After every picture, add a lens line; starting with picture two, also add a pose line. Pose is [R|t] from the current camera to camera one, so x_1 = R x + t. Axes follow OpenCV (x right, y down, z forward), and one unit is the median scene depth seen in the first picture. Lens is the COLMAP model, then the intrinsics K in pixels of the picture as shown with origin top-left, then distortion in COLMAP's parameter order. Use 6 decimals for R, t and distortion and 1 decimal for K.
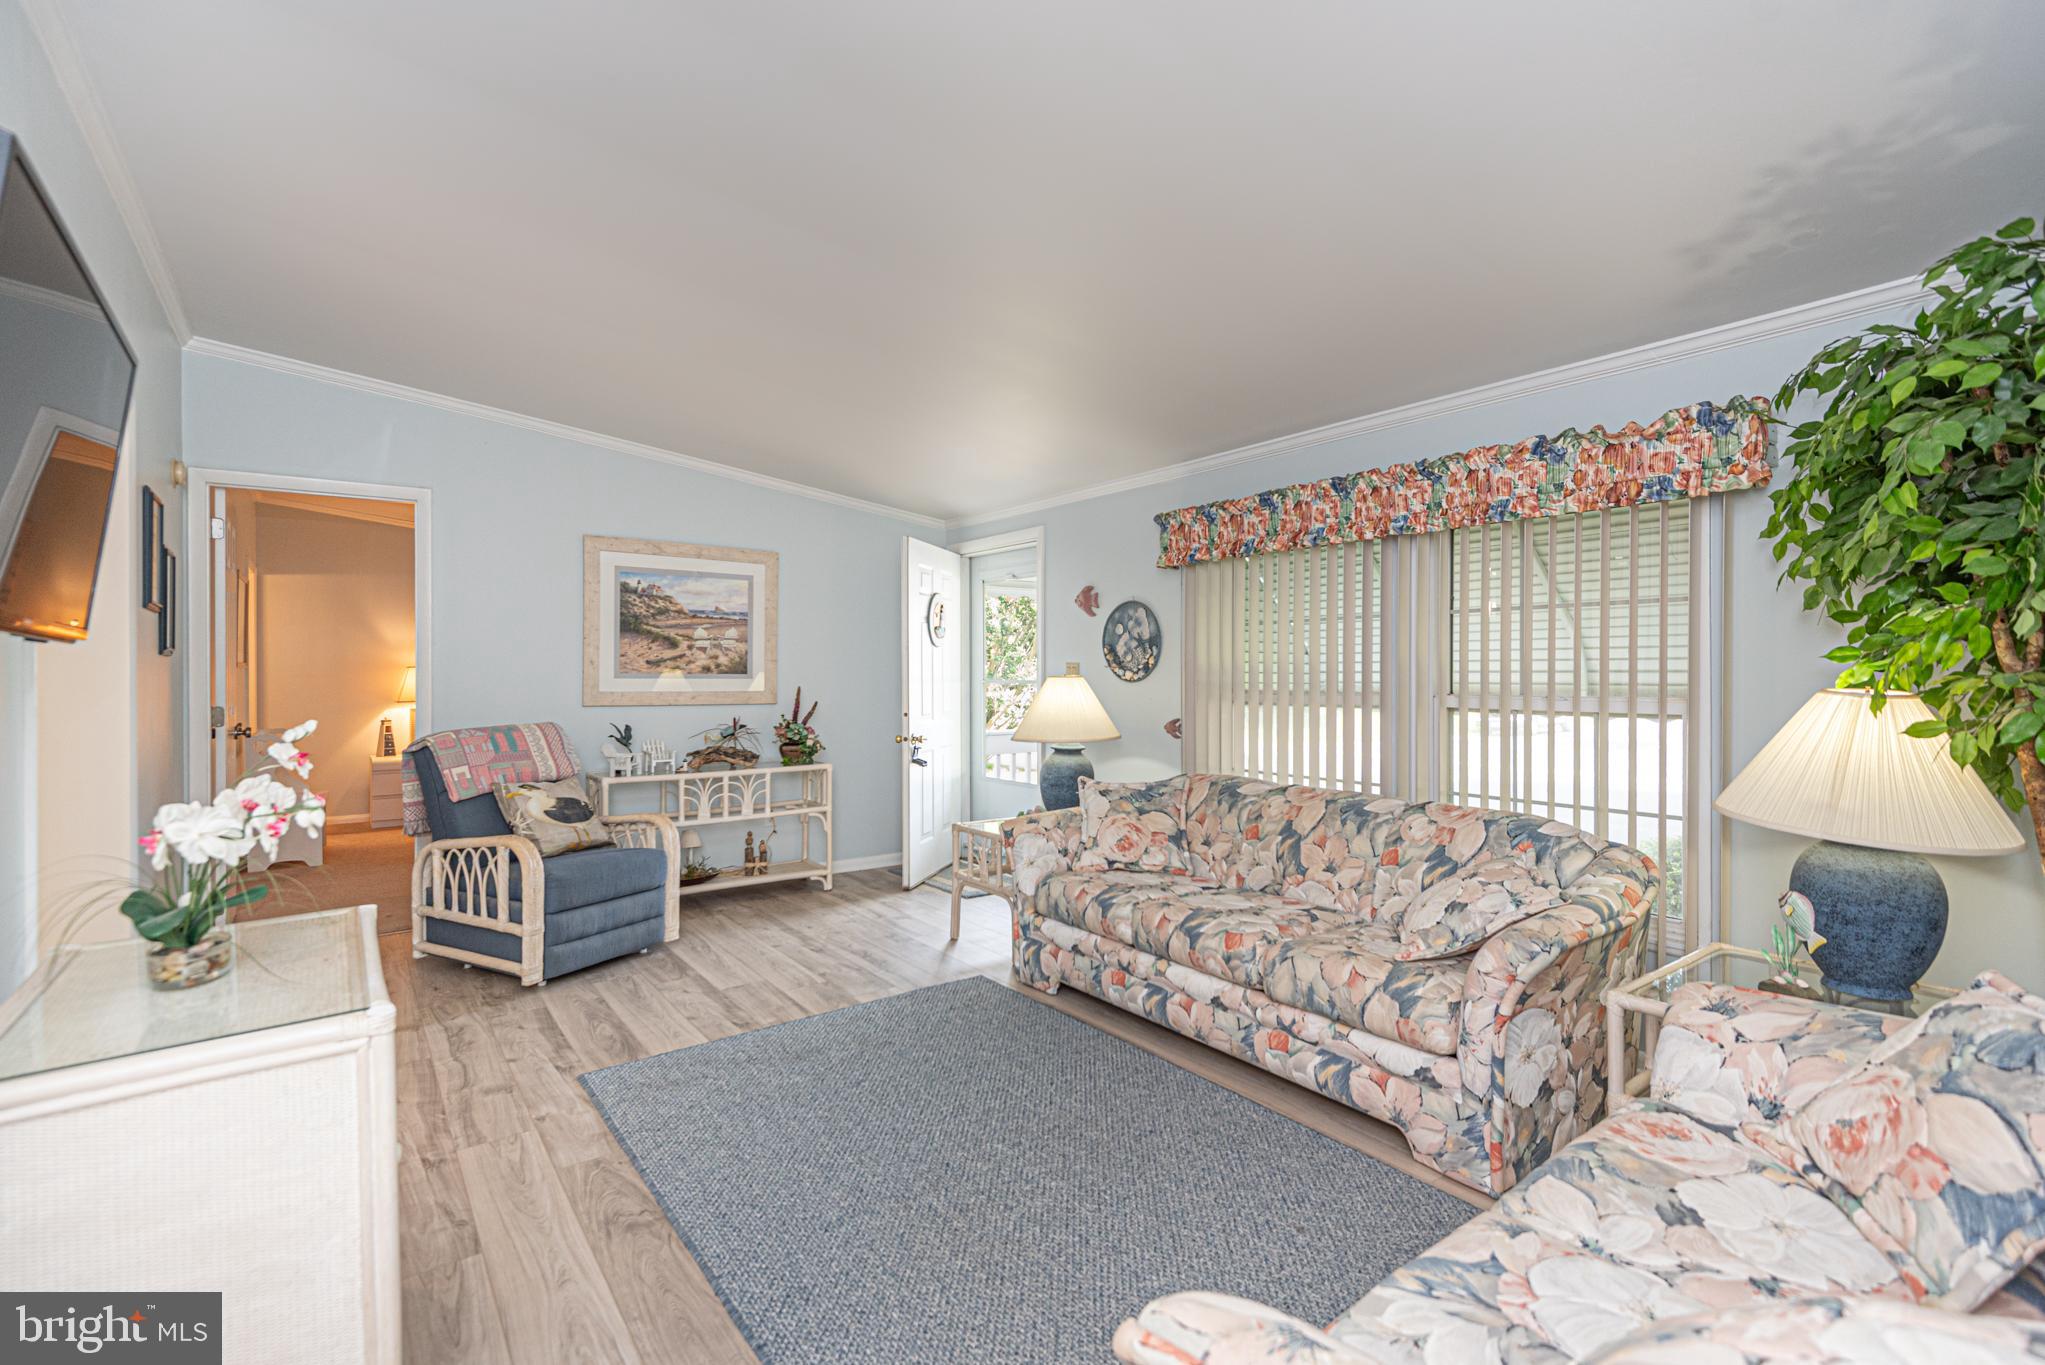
lens RADIAL K [[924.2, 0, 1029.7], [0, 924.2, 681.5], [0, 0, 1]] dist [0.026281, -0.000326]
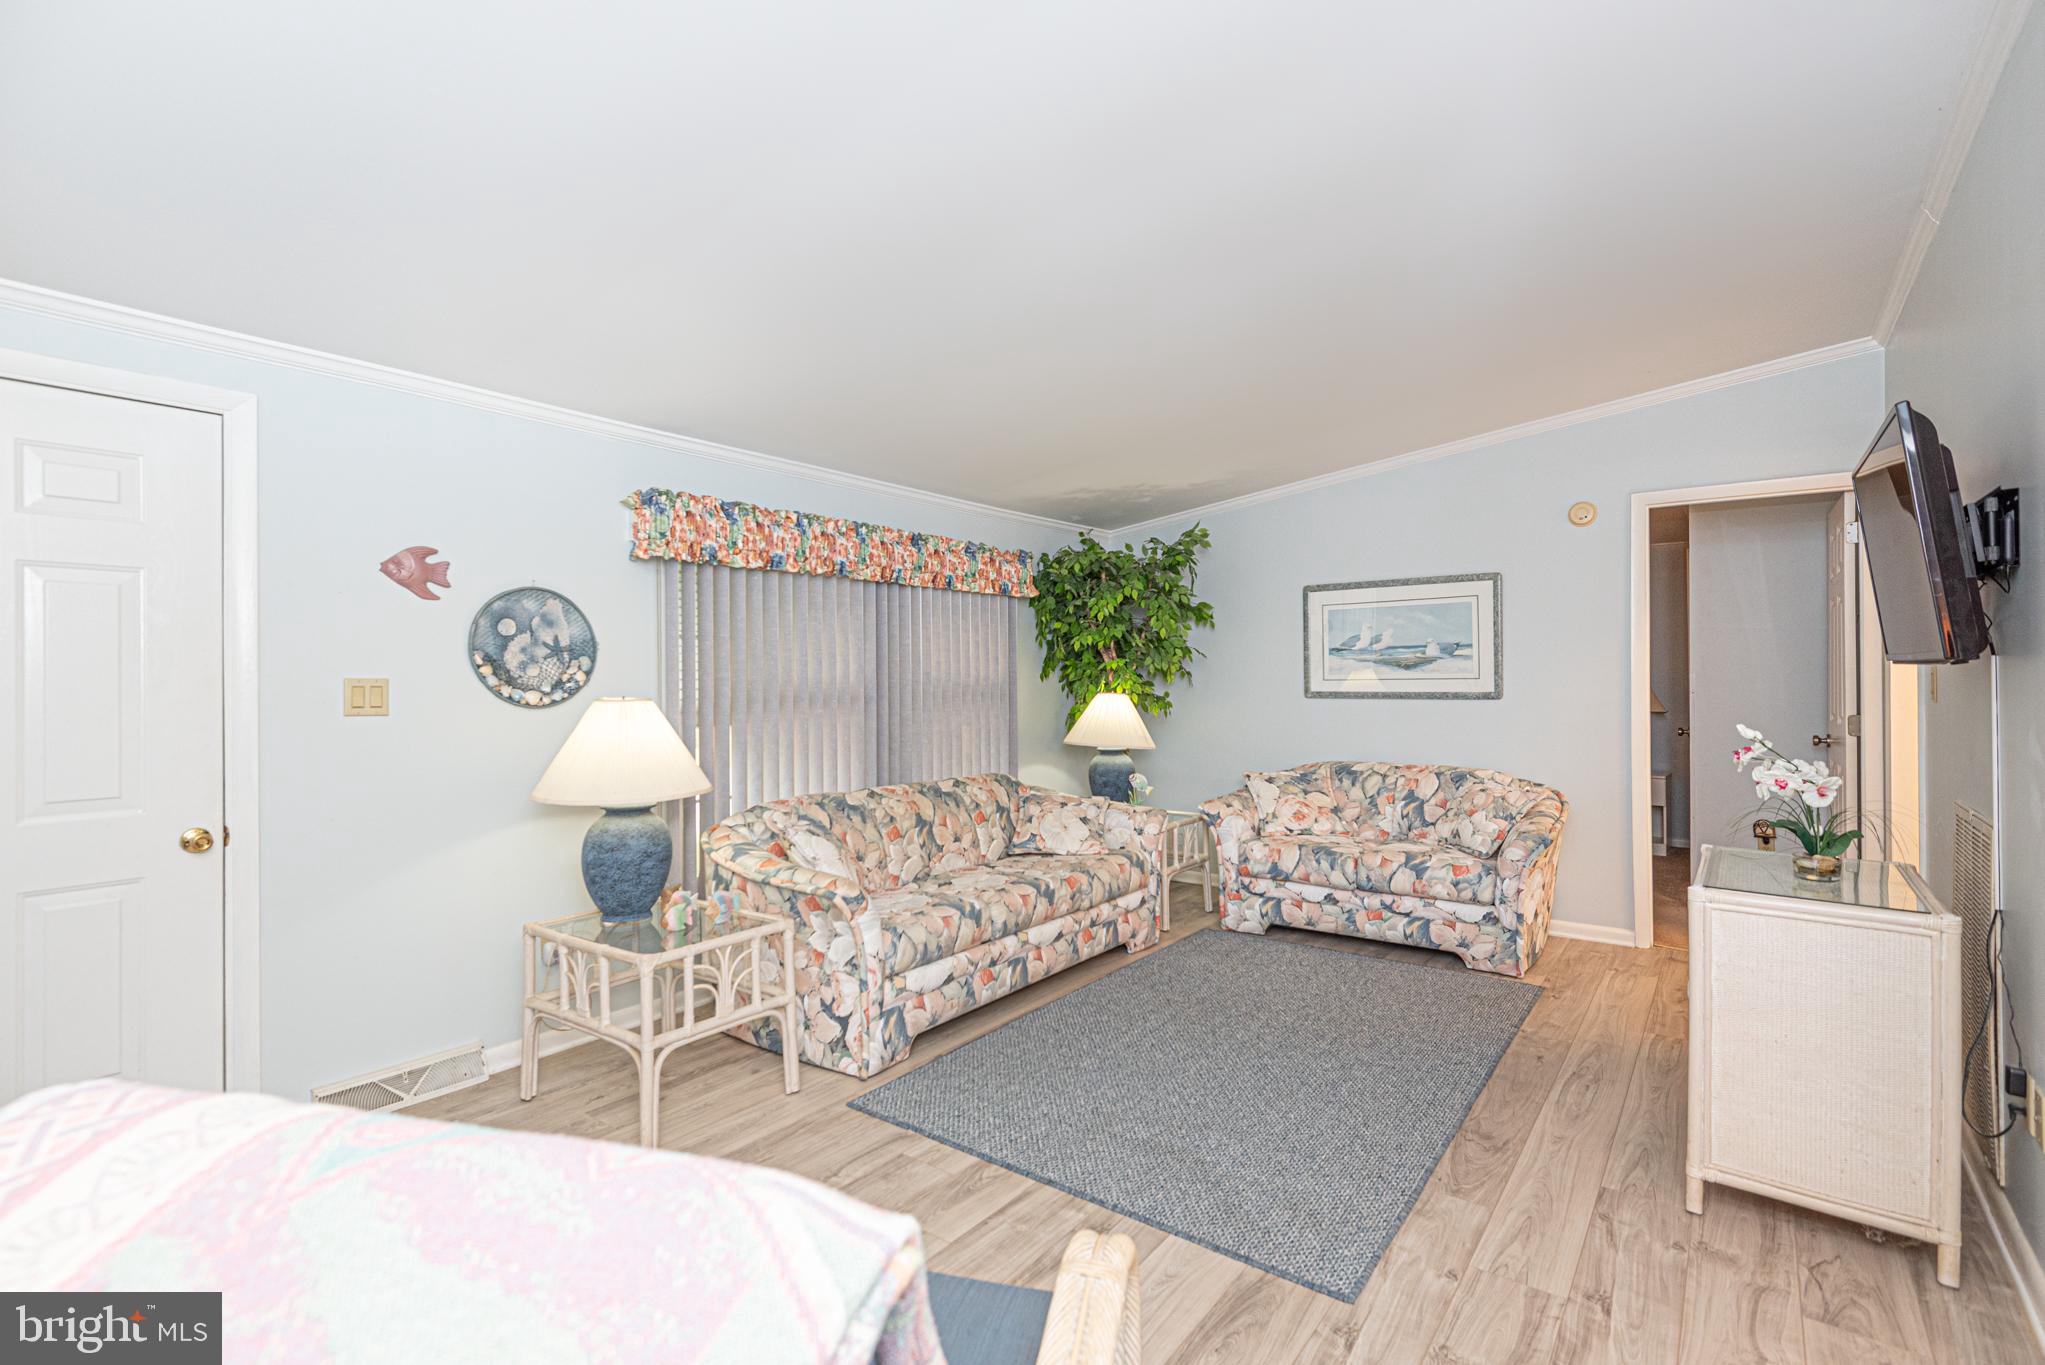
lens RADIAL K [[924.2, 0, 1028.9], [0, 924.2, 675.5], [0, 0, 1]] dist [0.026281, -0.000326]
pose [[-0.263636, 0.004855, 0.964610, -0.901092], [0.018593, 0.999827, 0.000049, -0.023160], [-0.964443, 0.017948, -0.263680, 1.171724]]
